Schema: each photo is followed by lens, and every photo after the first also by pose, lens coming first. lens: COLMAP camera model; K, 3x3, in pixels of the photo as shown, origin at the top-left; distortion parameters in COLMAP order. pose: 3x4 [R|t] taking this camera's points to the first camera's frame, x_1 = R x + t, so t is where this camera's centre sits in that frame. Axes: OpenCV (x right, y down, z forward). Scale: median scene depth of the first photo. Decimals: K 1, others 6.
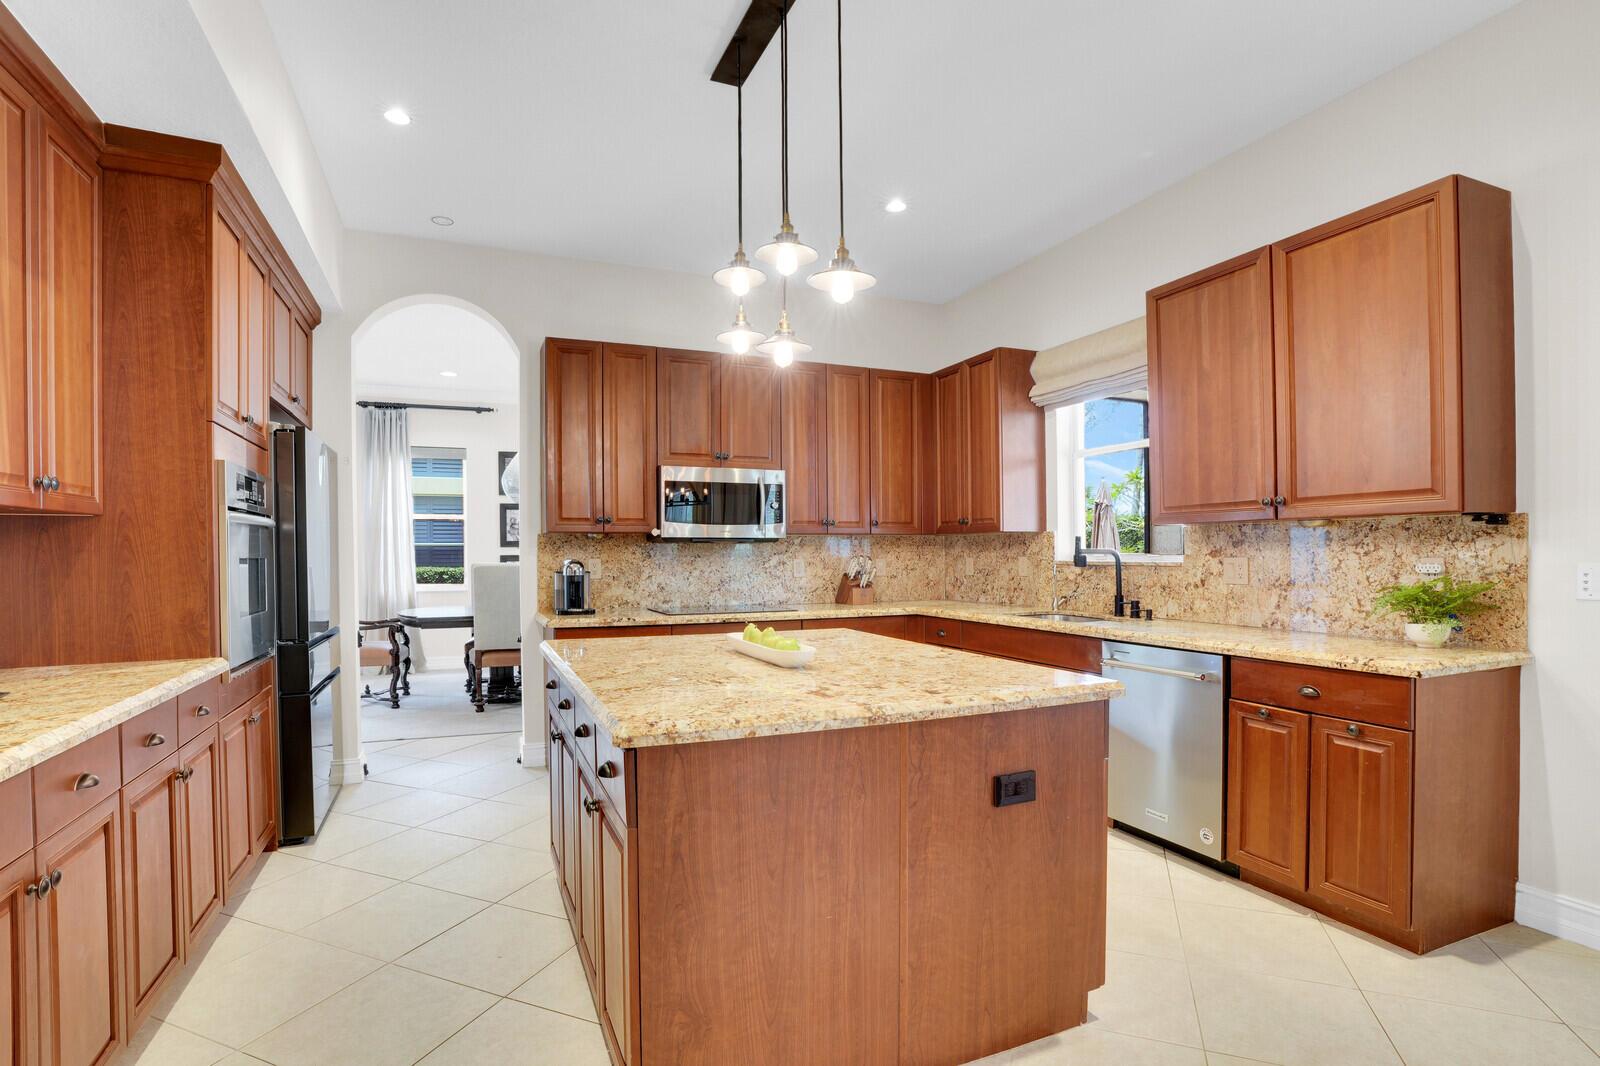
lens RADIAL K [[777.7, 0, 795.4], [0, 777.7, 564.4], [0, 0, 1]] dist [-0.069470, 0.025587]
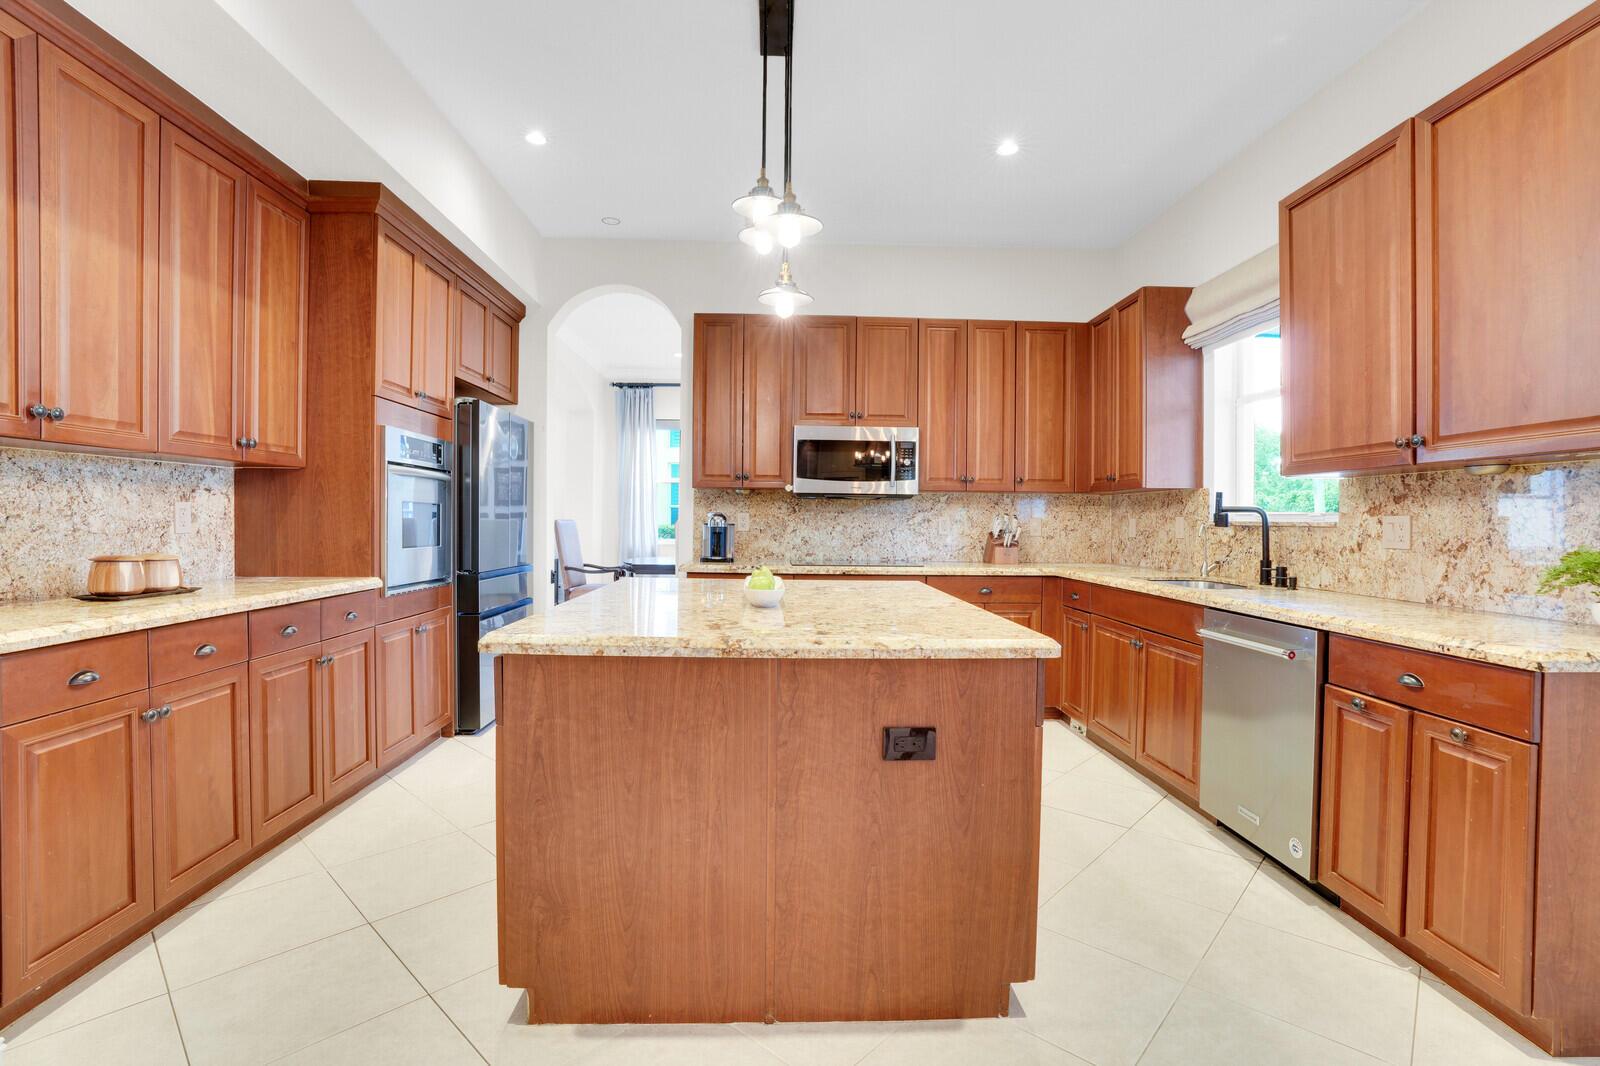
lens RADIAL K [[742.3, 0, 800.0], [0, 742.3, 533.0], [0, 0, 1]] dist [-0.066319, 0.023165]
pose [[0.932948, 0.021266, -0.359382, 0.229200], [-0.020484, 0.999772, 0.005985, 0.015621], [0.359428, 0.001778, 0.933171, 0.055597]]
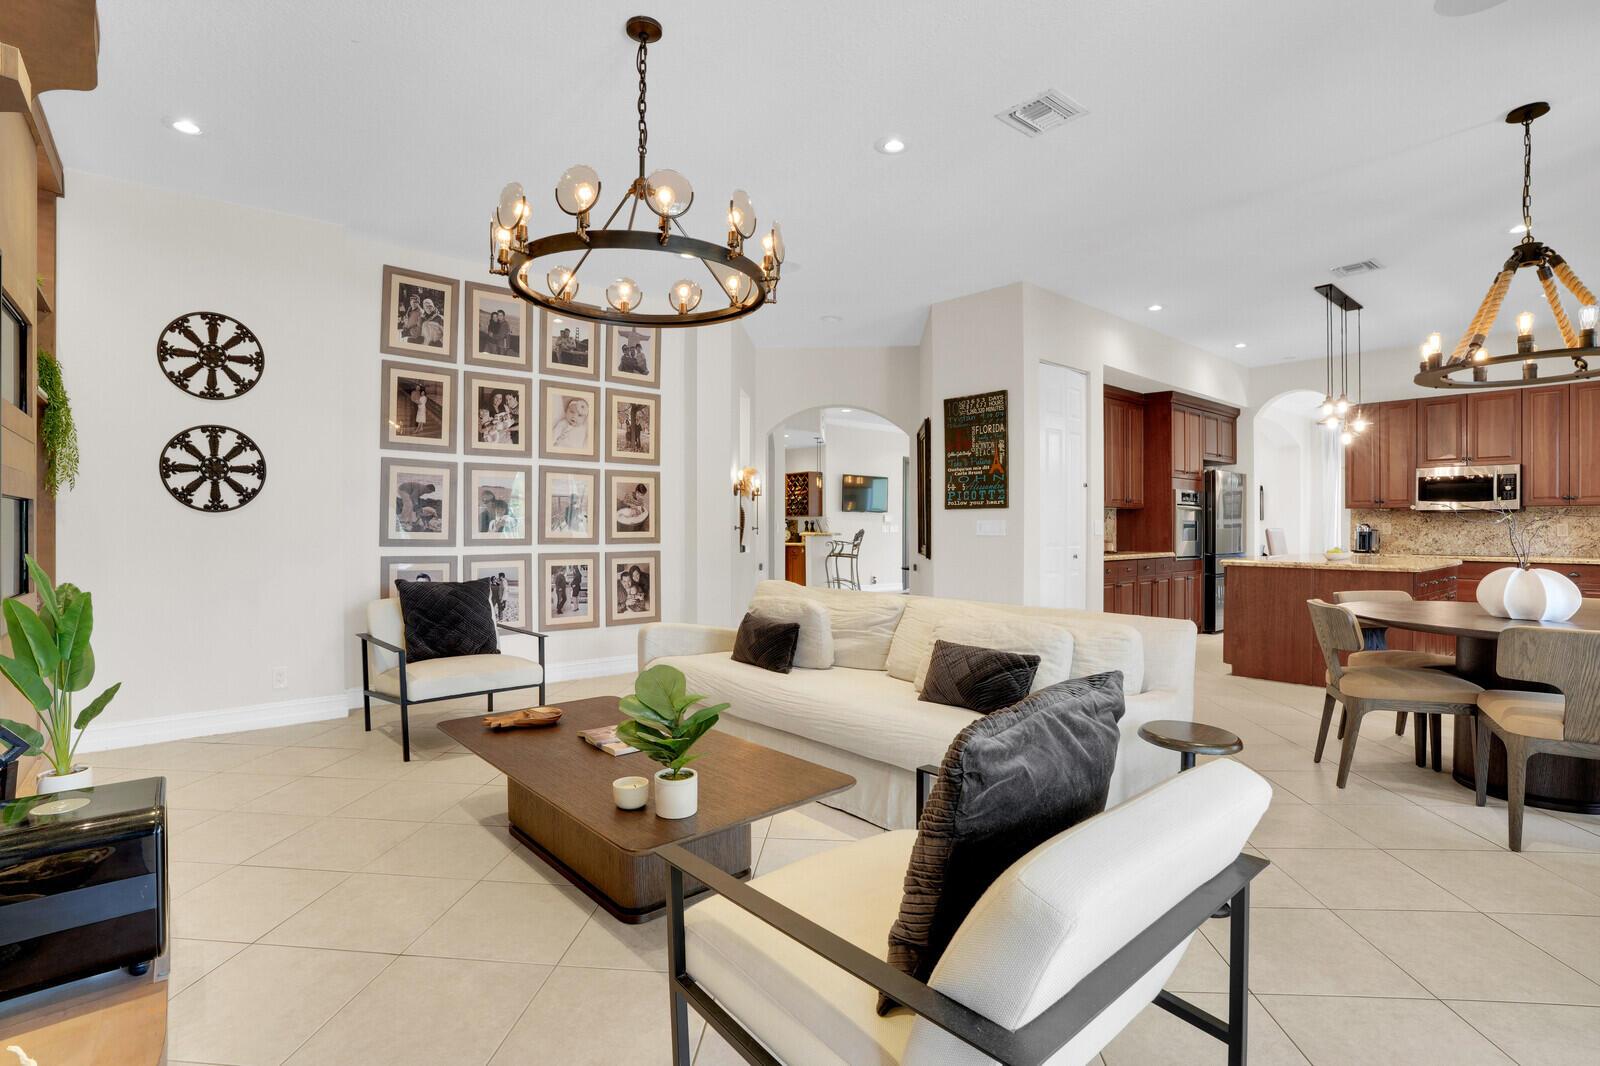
lens RADIAL K [[778.6, 0, 805.4], [0, 778.6, 530.6], [0, 0, 1]] dist [-0.060176, 0.028608]
pose [[0.306638, 0.010529, -0.951768, 1.138341], [-0.015217, 0.999865, 0.006159, 0.022965], [0.951705, 0.012595, 0.306757, -0.905747]]
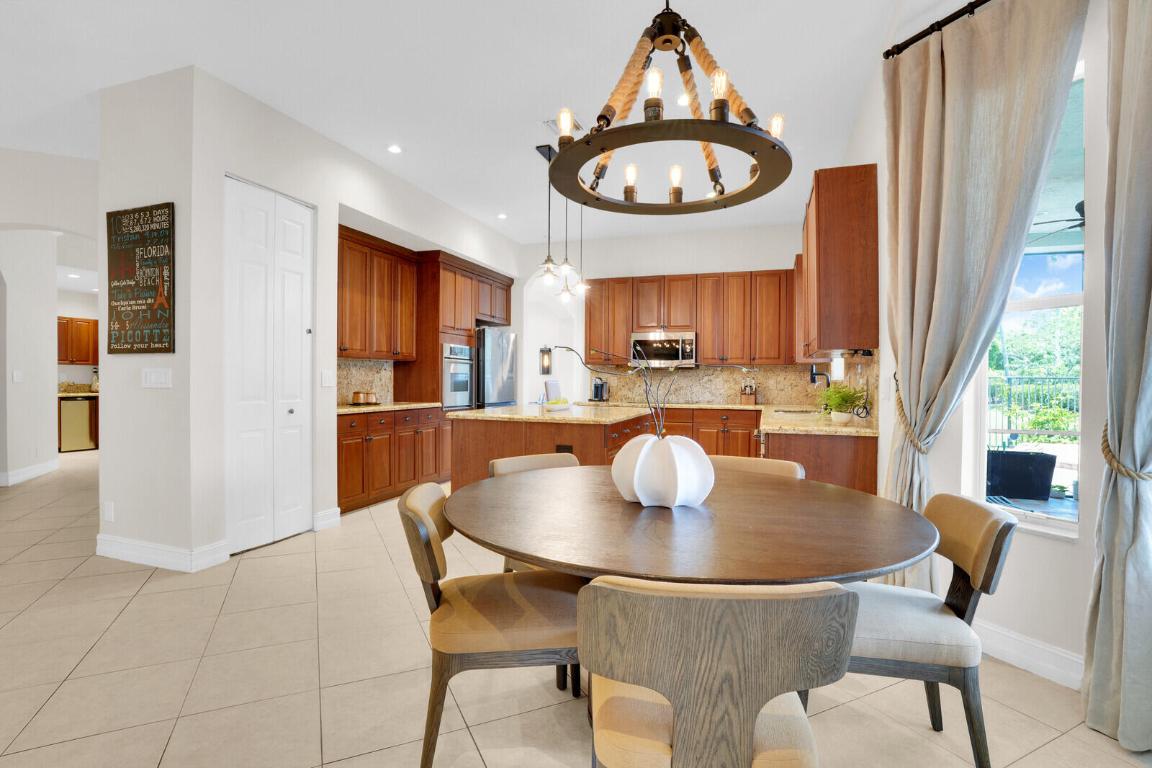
lens RADIAL K [[559.5, 0, 576.9], [0, 559.5, 386.9], [0, 0, 1]] dist [-0.066375, 0.024323]
pose [[0.741241, 0.019982, -0.670942, 0.839928], [-0.021738, 0.999747, 0.005759, 0.016465], [0.670887, 0.010316, 0.741488, -0.267711]]
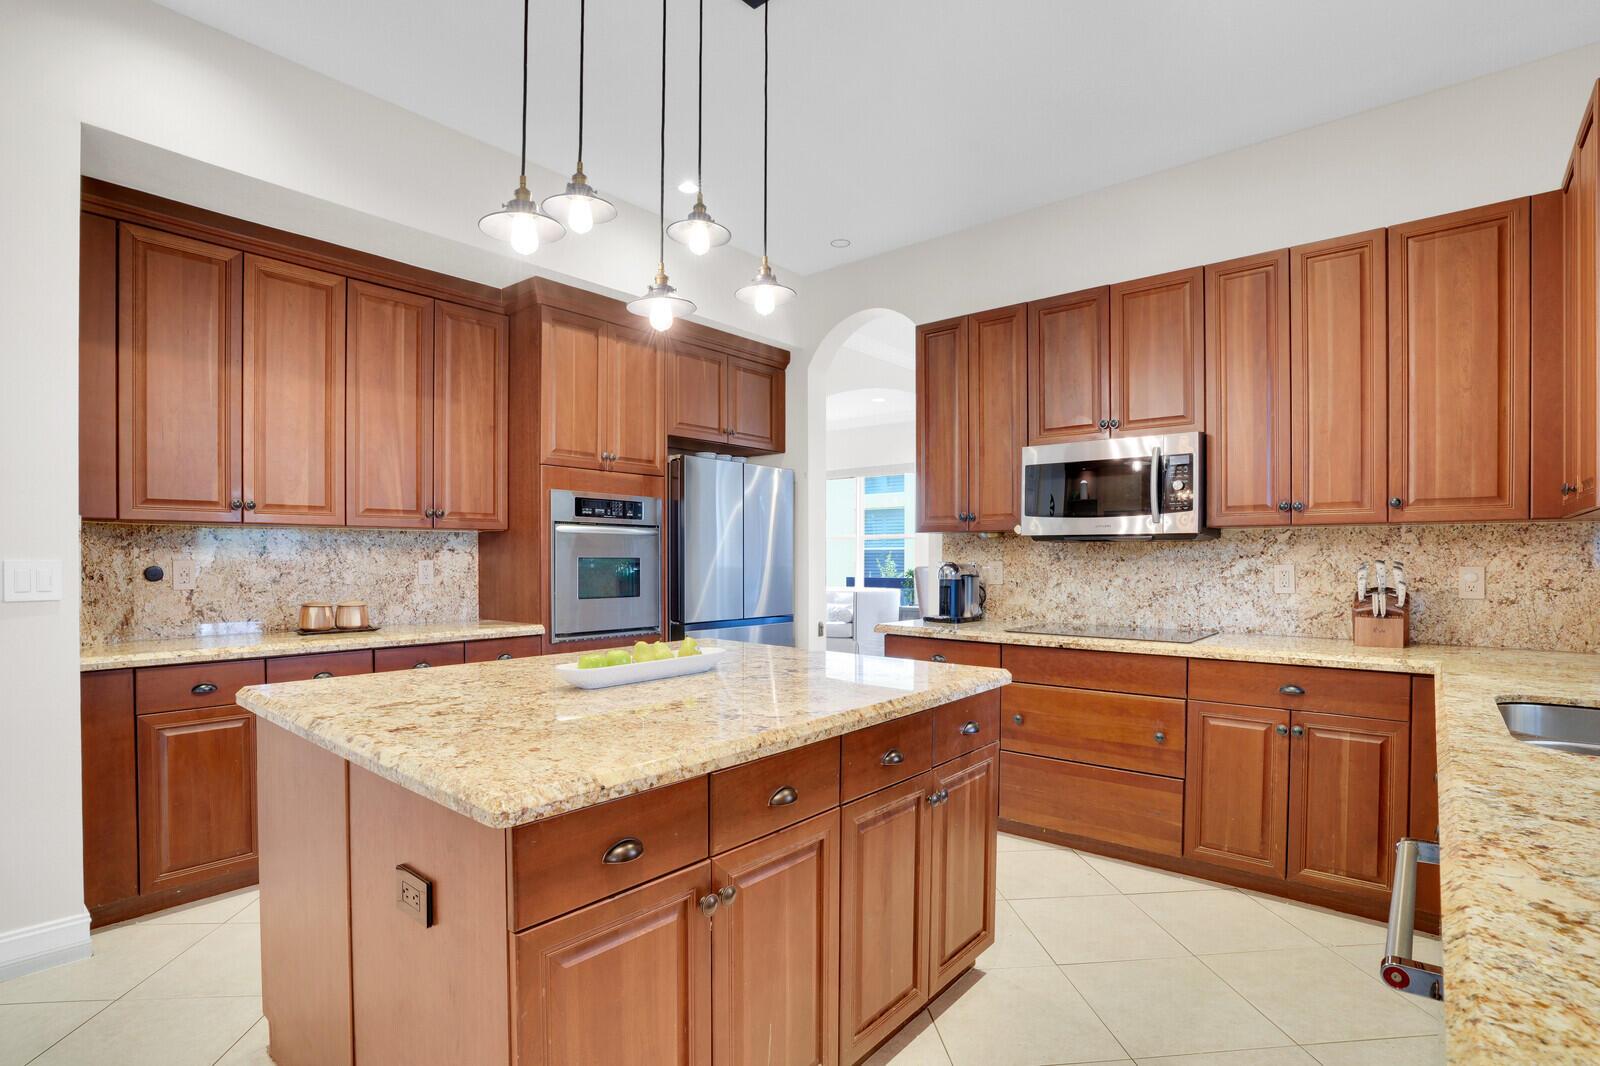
lens RADIAL K [[788.6, 0, 795.5], [0, 788.6, 567.1], [0, 0, 1]] dist [-0.067453, 0.029630]
pose [[0.448243, 0.016482, -0.893760, 0.512592], [-0.016014, 0.999818, 0.010407, -0.007525], [0.893768, 0.009648, 0.448425, 0.470529]]
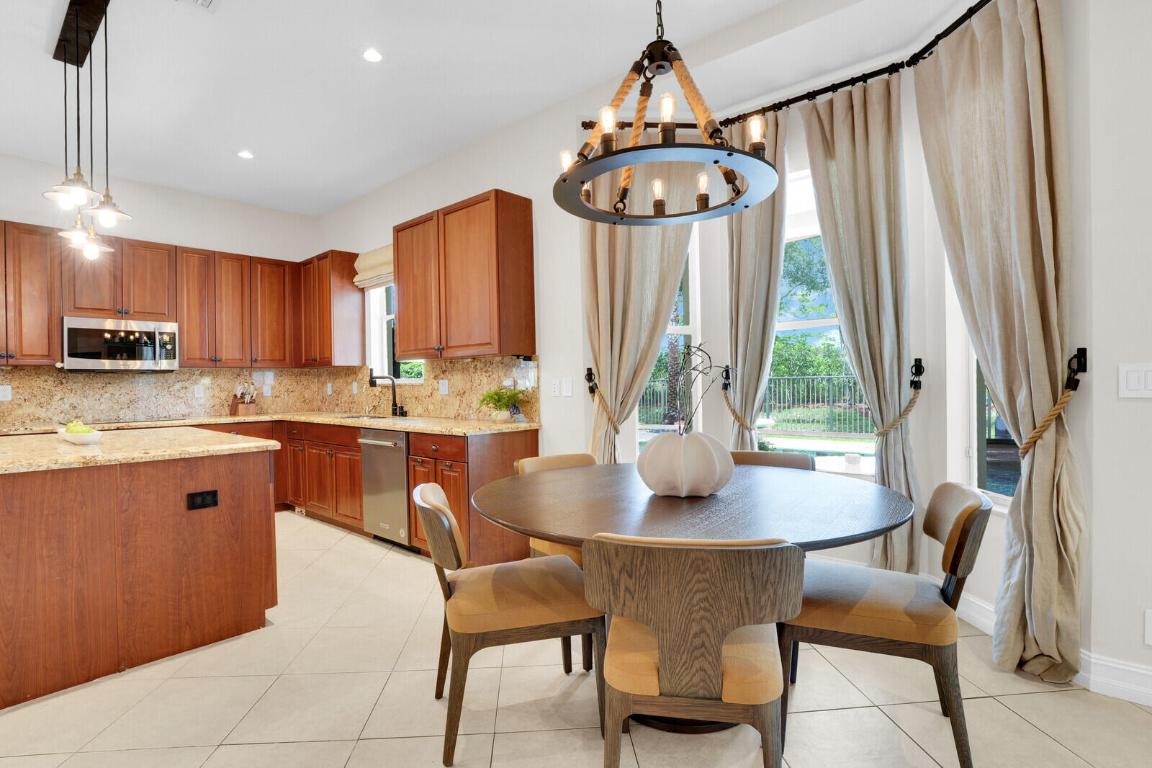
lens RADIAL K [[559.5, 0, 576.9], [0, 559.5, 386.9], [0, 0, 1]] dist [-0.066375, 0.024323]
pose [[0.898585, -0.009844, 0.438688, 0.250558], [0.015136, 0.999849, -0.008568, 0.020886], [-0.438538, 0.014339, 0.898598, -0.275583]]
